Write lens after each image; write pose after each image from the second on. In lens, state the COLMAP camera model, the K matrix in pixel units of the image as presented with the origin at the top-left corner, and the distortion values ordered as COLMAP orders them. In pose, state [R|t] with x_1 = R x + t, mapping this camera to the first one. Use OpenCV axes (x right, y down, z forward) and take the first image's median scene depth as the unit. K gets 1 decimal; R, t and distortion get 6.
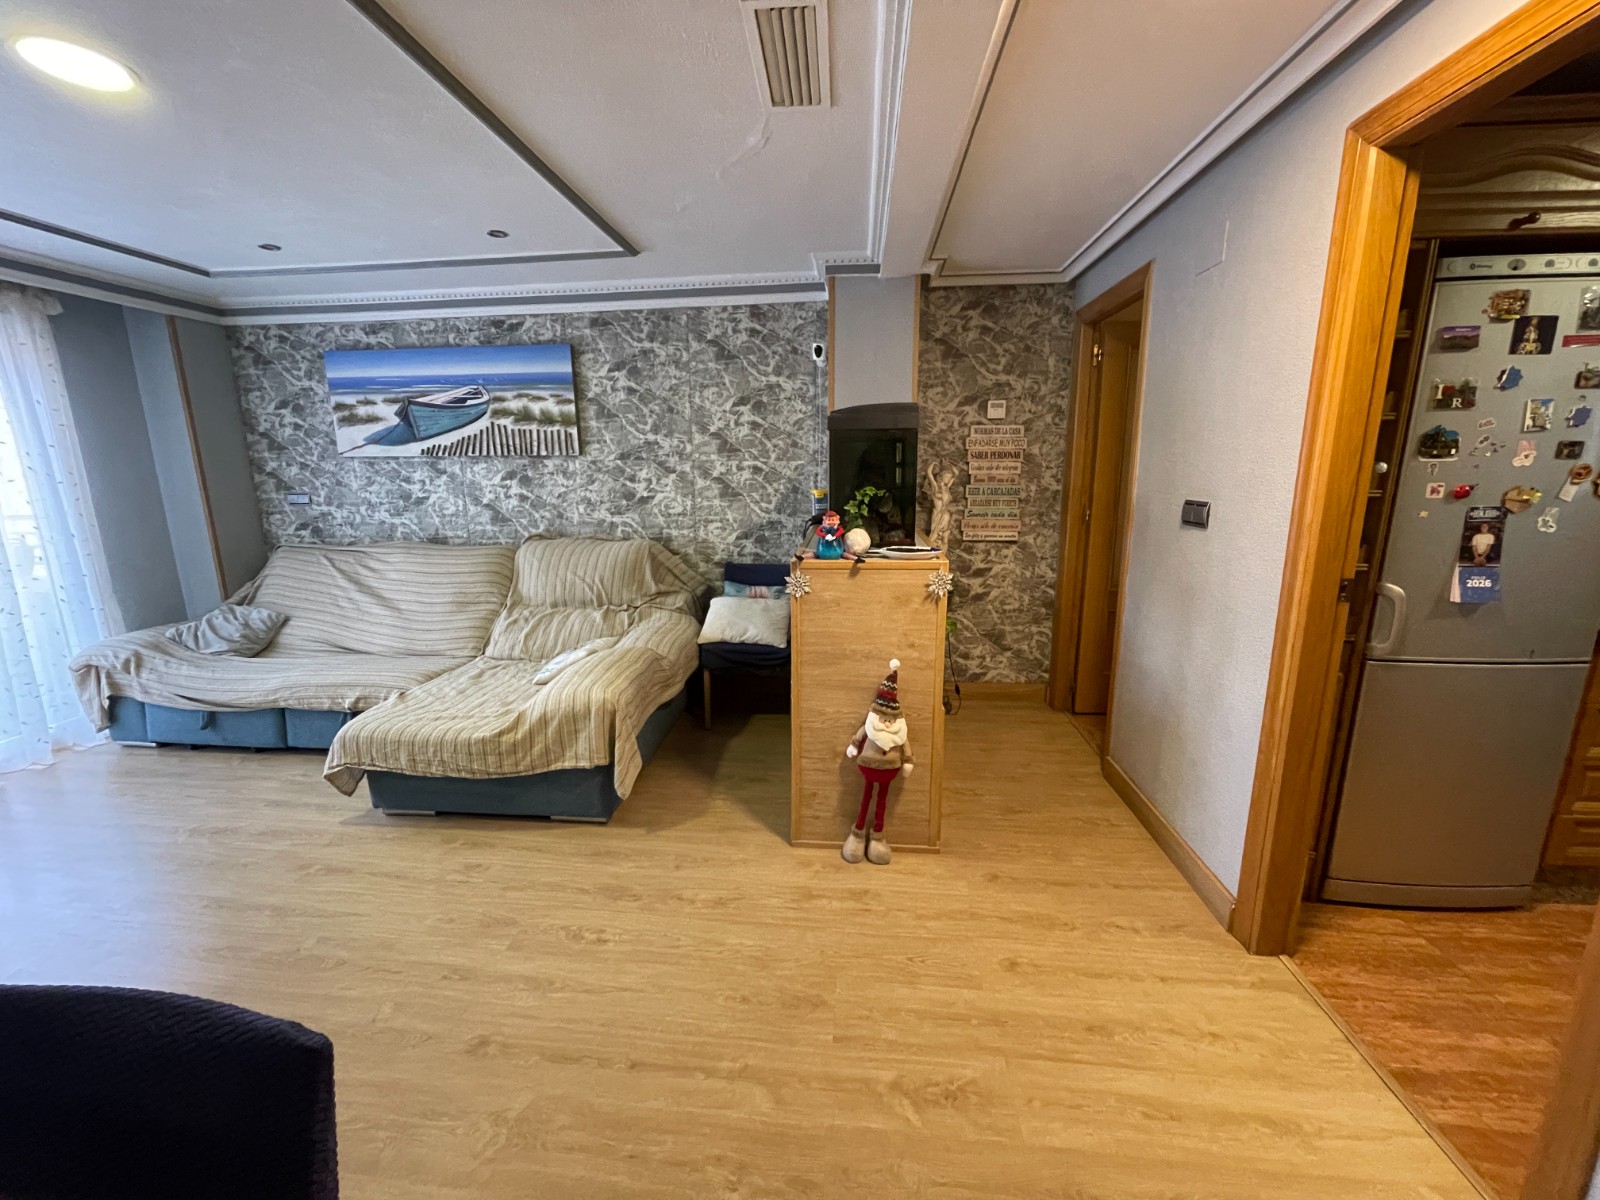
lens RADIAL K [[642.4, 0, 795.7], [0, 642.4, 600.5], [0, 0, 1]] dist [-0.005090, 0.001438]
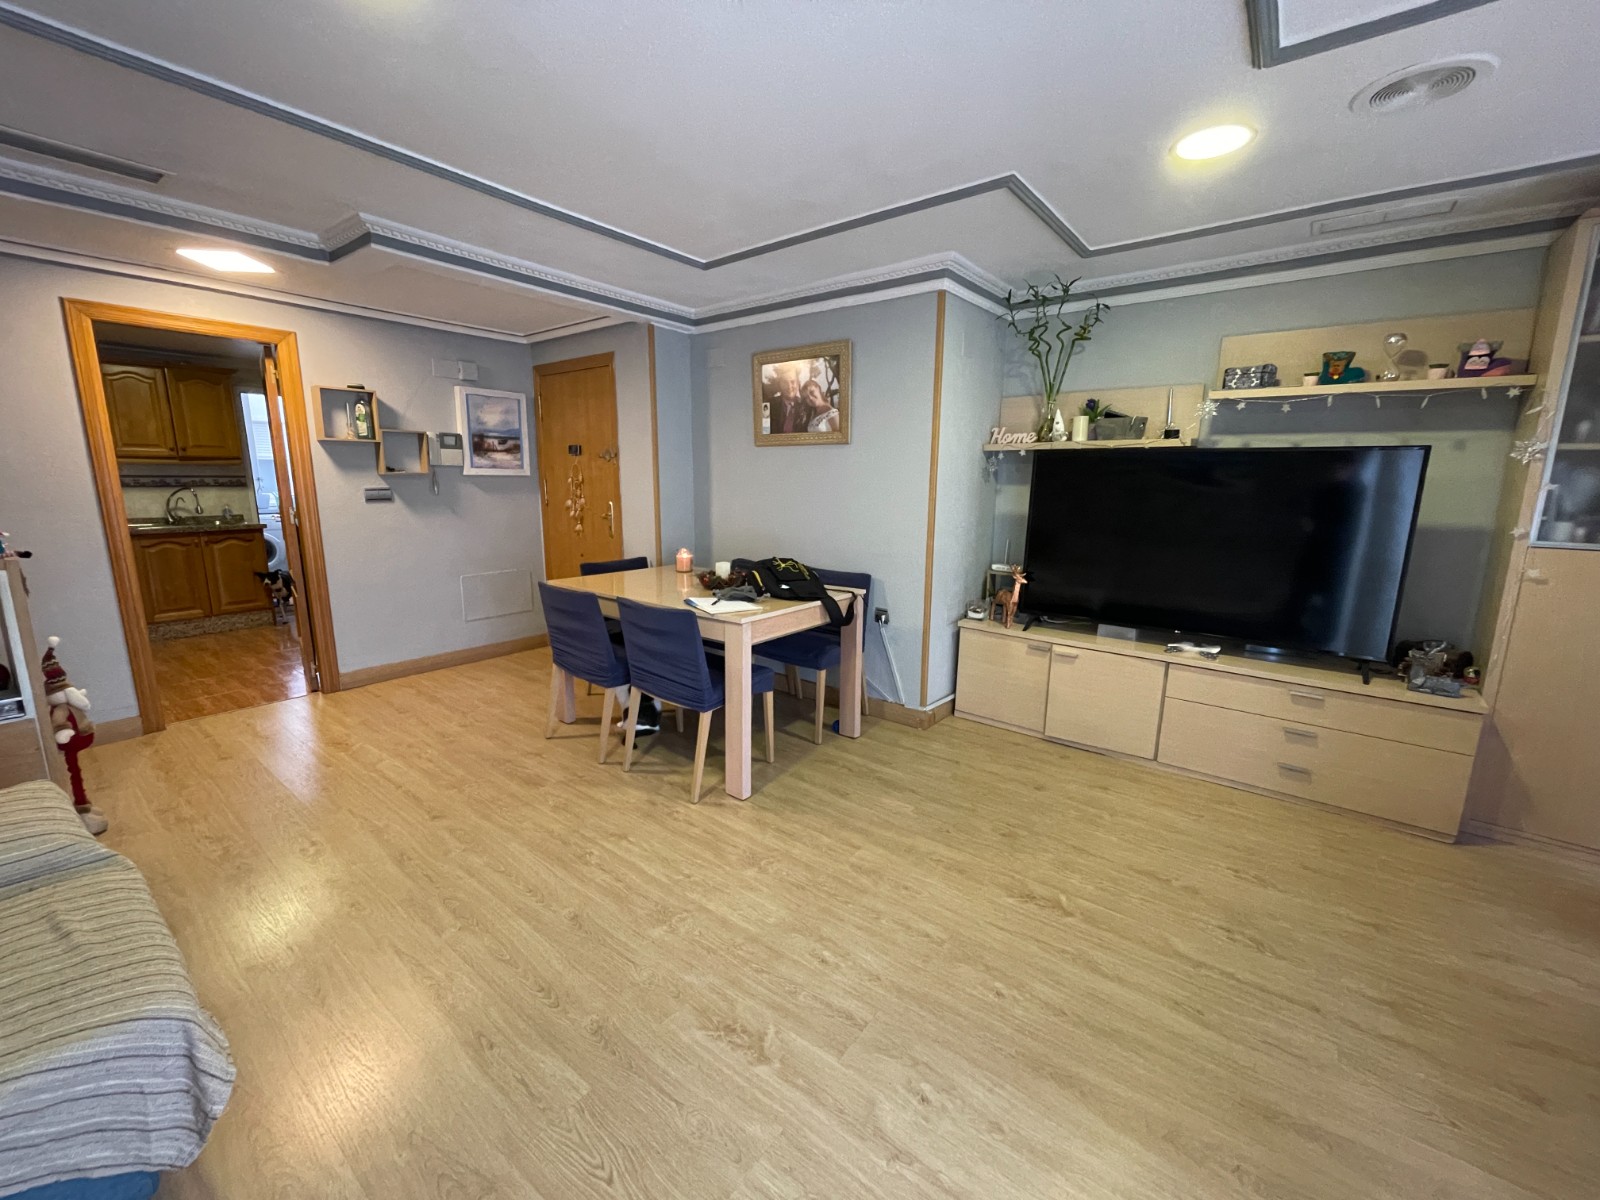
lens RADIAL K [[642.4, 0, 794.0], [0, 642.4, 598.3], [0, 0, 1]] dist [-0.005090, 0.001438]
pose [[-0.849575, -0.093540, 0.519107, -0.968427], [0.111951, 0.929752, 0.350755, -0.136460], [-0.515451, 0.356107, -0.779422, 0.754988]]
